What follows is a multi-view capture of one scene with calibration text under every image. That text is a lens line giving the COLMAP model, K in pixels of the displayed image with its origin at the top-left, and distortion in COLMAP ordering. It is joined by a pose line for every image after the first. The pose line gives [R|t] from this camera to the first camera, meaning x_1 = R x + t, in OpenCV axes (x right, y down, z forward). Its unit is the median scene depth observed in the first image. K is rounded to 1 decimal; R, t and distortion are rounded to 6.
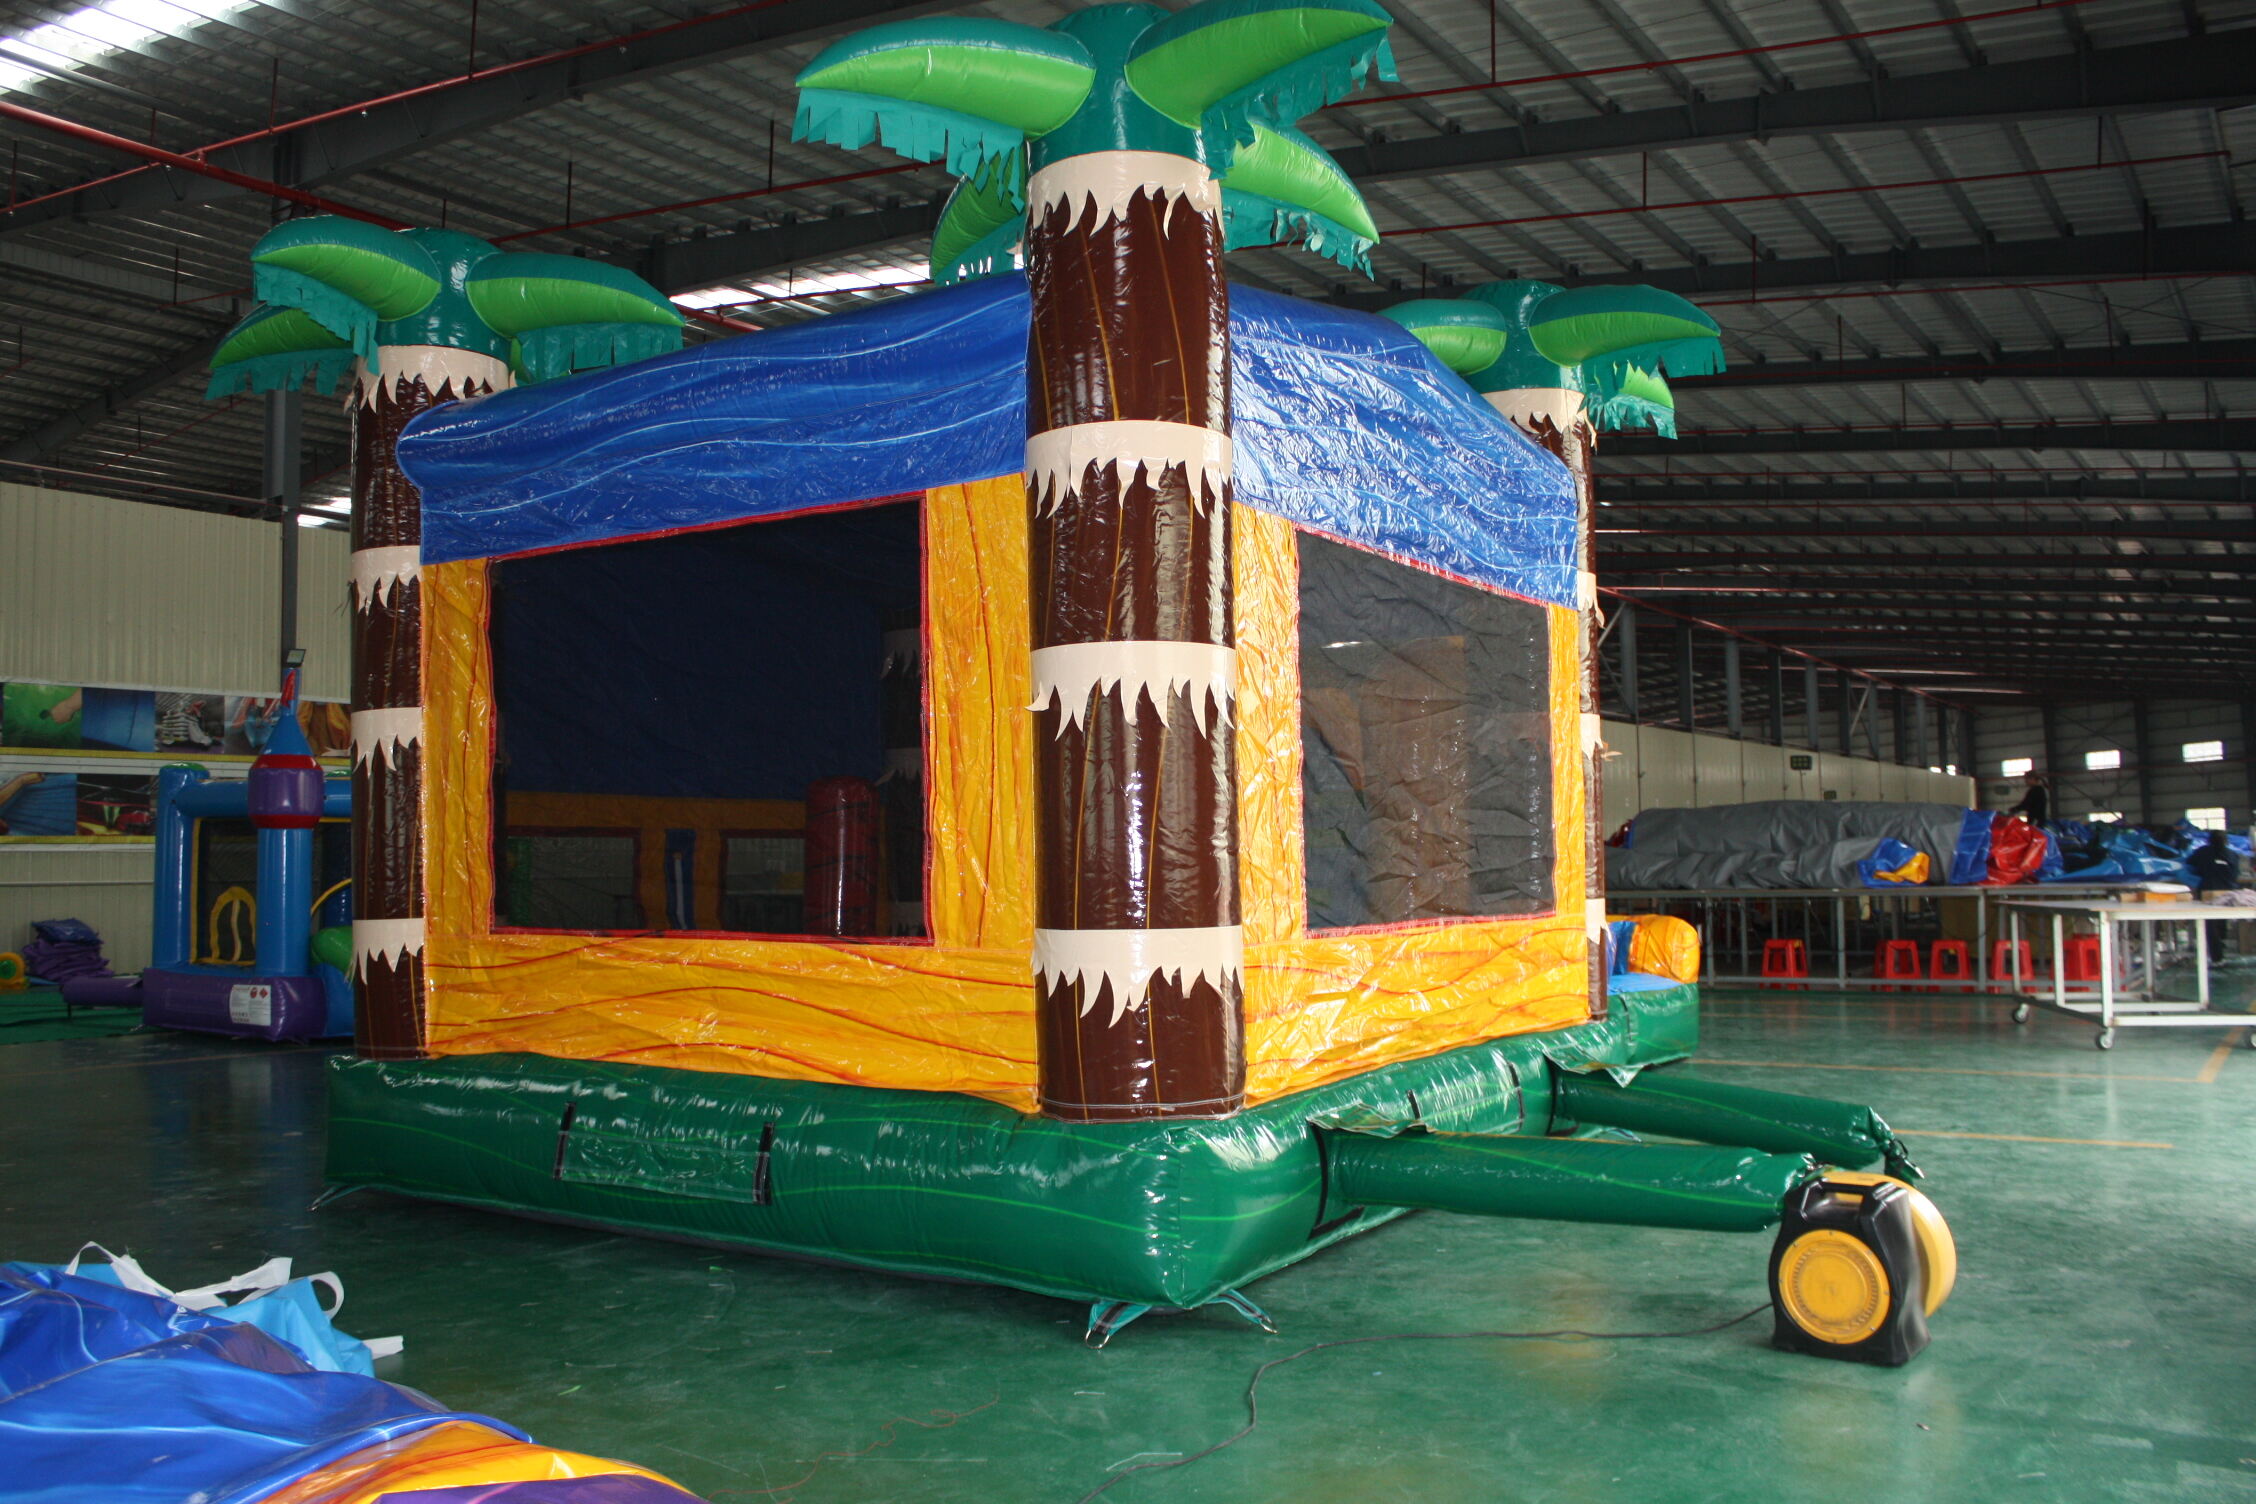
lens RADIAL K [[1716.8, 0, 1065.9], [0, 1716.8, 758.8], [0, 0, 1]] dist [-0.119460, 0.007967]
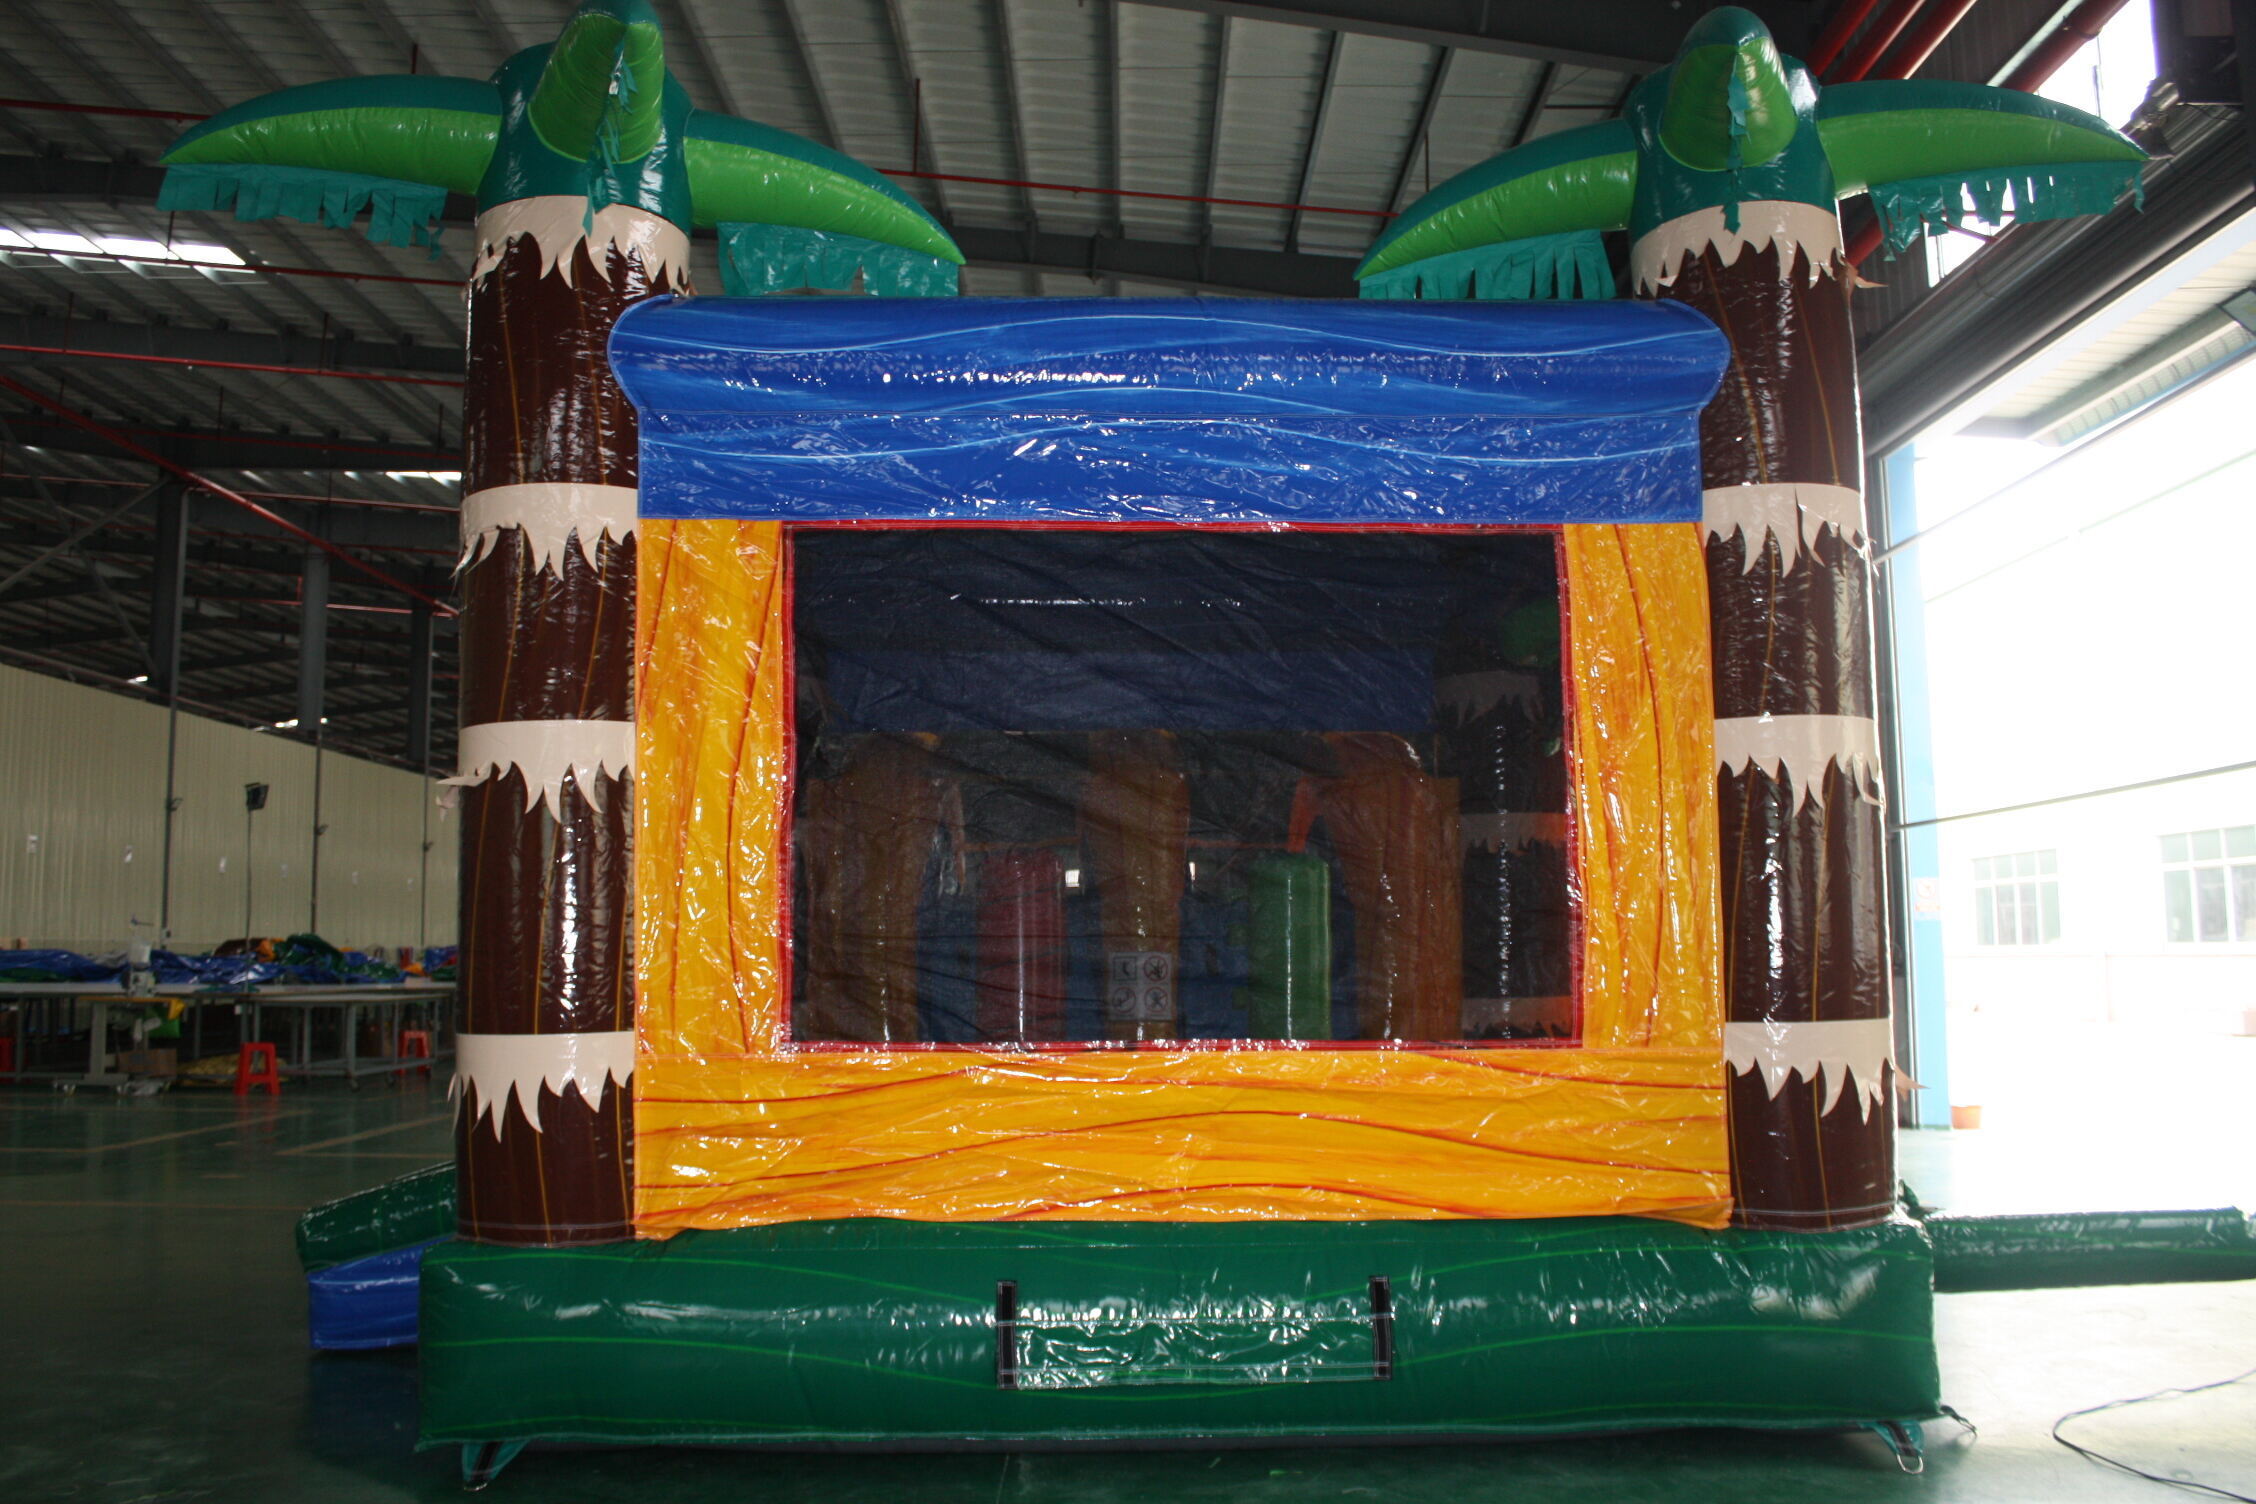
lens RADIAL K [[1716.8, 0, 1065.9], [0, 1716.8, 758.8], [0, 0, 1]] dist [-0.119460, 0.007967]
pose [[0.849831, 0.067459, 0.522720, -0.679923], [-0.037130, 0.996974, -0.068297, 0.028725], [-0.525746, 0.038632, 0.849764, 0.364180]]
